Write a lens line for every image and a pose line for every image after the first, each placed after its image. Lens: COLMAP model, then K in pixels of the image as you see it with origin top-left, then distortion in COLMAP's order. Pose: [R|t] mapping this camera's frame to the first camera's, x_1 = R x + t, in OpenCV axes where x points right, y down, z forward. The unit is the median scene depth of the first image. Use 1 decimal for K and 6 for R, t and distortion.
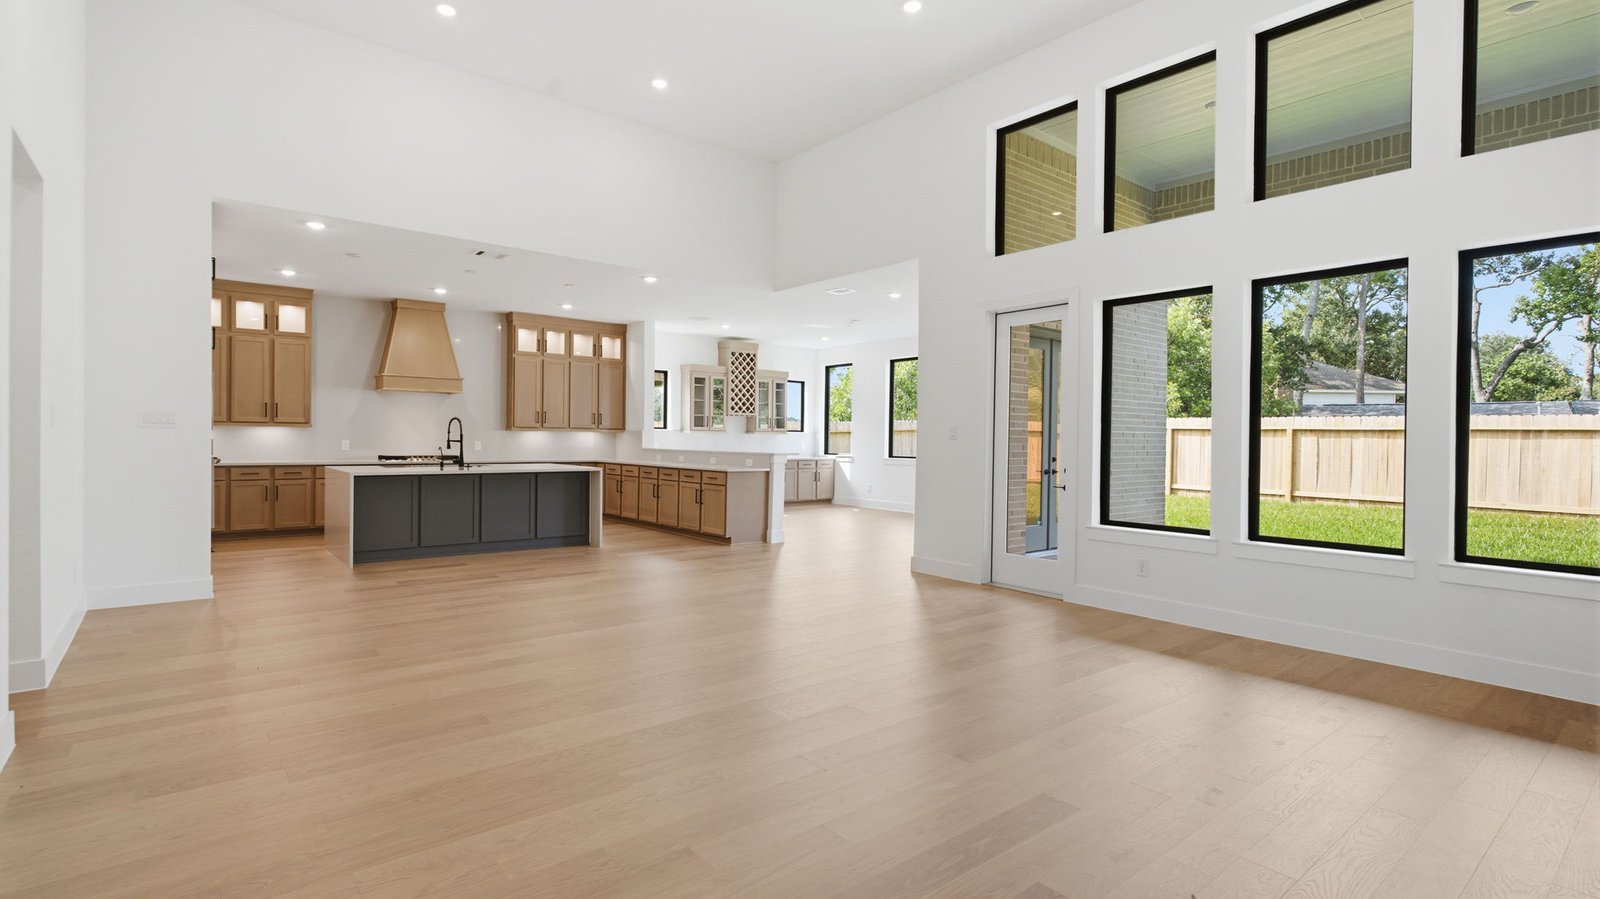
lens RADIAL K [[753.4, 0, 782.1], [0, 753.4, 450.0], [0, 0, 1]] dist [0.000349, -0.000094]
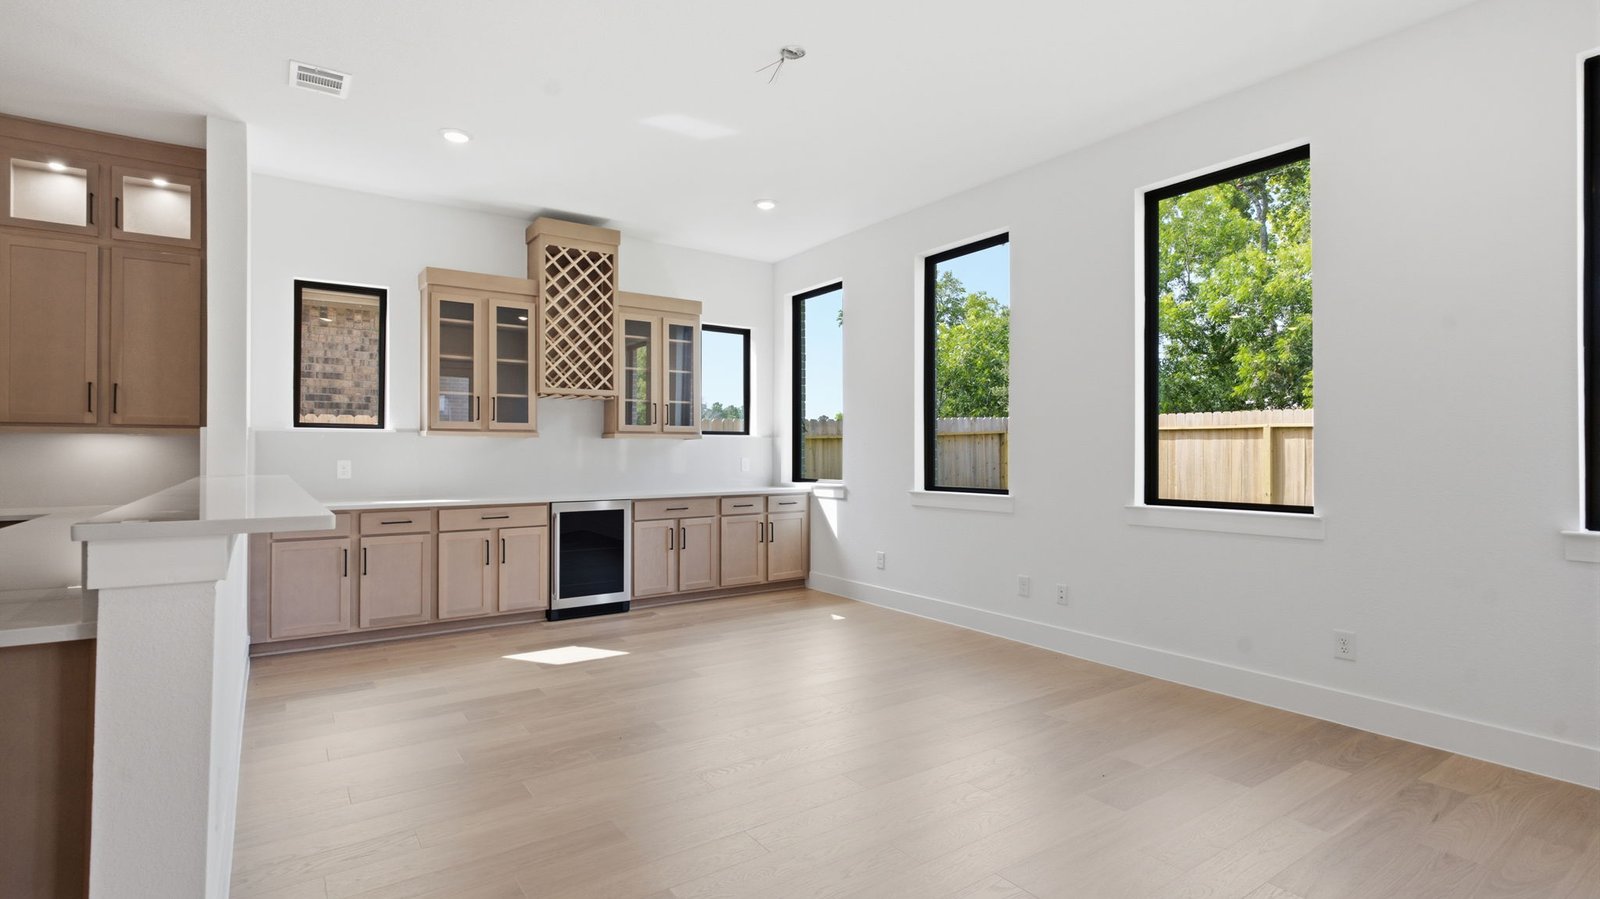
lens RADIAL K [[753.4, 0, 782.1], [0, 753.4, 450.0], [0, 0, 1]] dist [0.000349, -0.000094]
pose [[0.997330, -0.016337, -0.071181, 0.091281], [0.014558, 0.999571, -0.025431, -0.001876], [0.071566, 0.024327, 0.997139, 0.572983]]
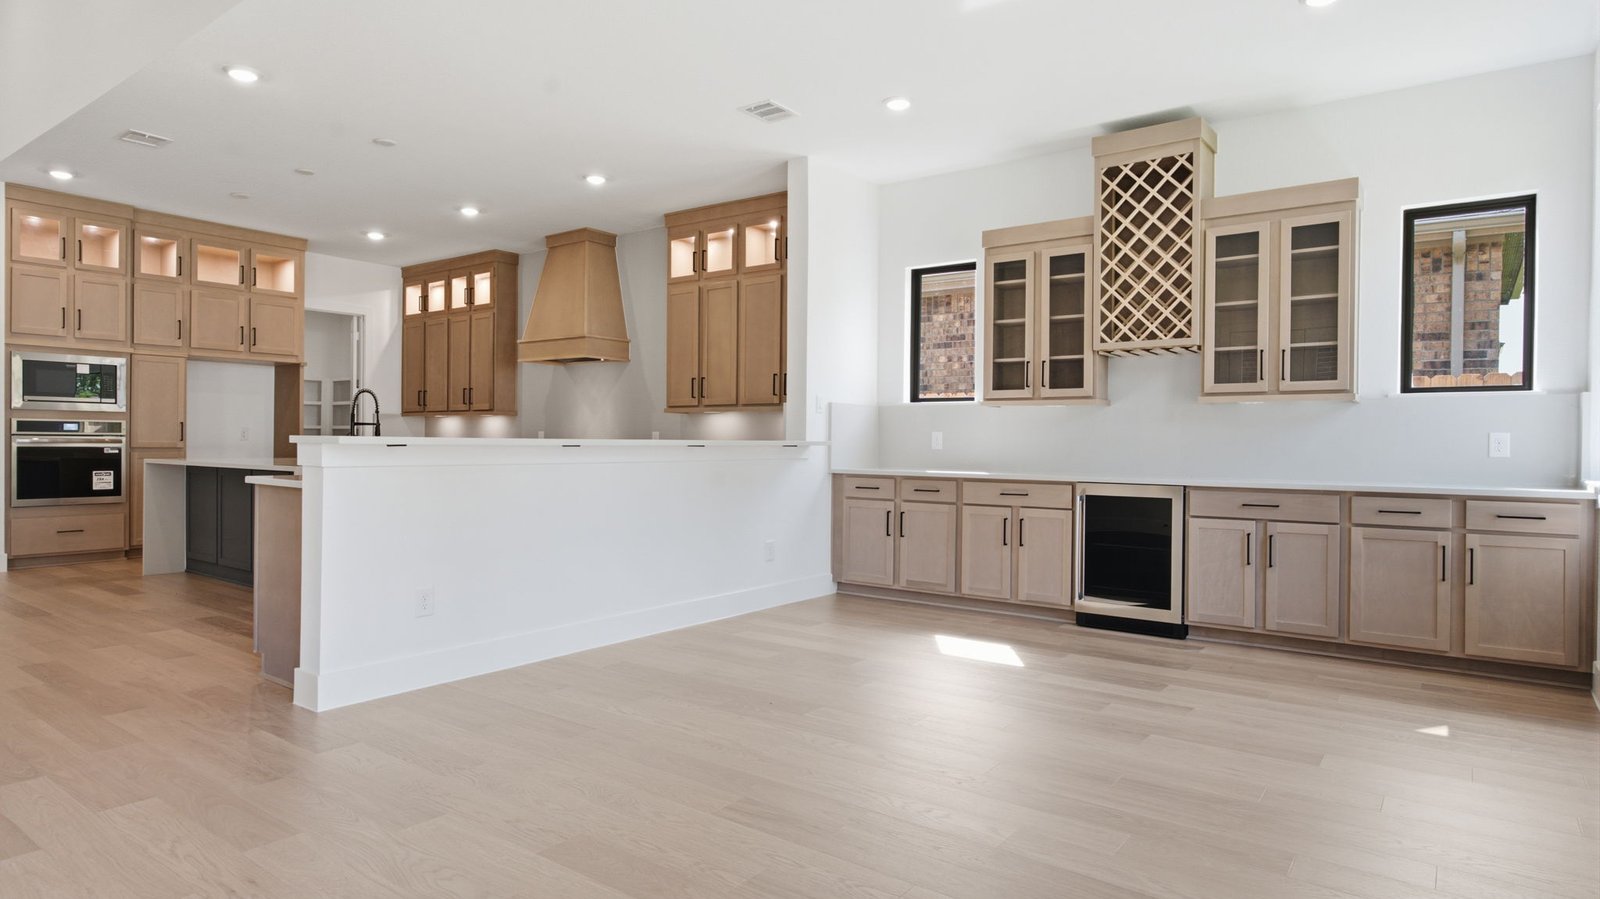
lens RADIAL K [[904.5, 0, 796.0], [0, 904.5, 430.8], [0, 0, 1]] dist [0.001111, -0.000215]
pose [[0.245604, -0.011301, -0.969304, 0.294005], [-0.012893, 0.999806, -0.014923, -0.001311], [0.969284, 0.016162, 0.245411, 0.742057]]
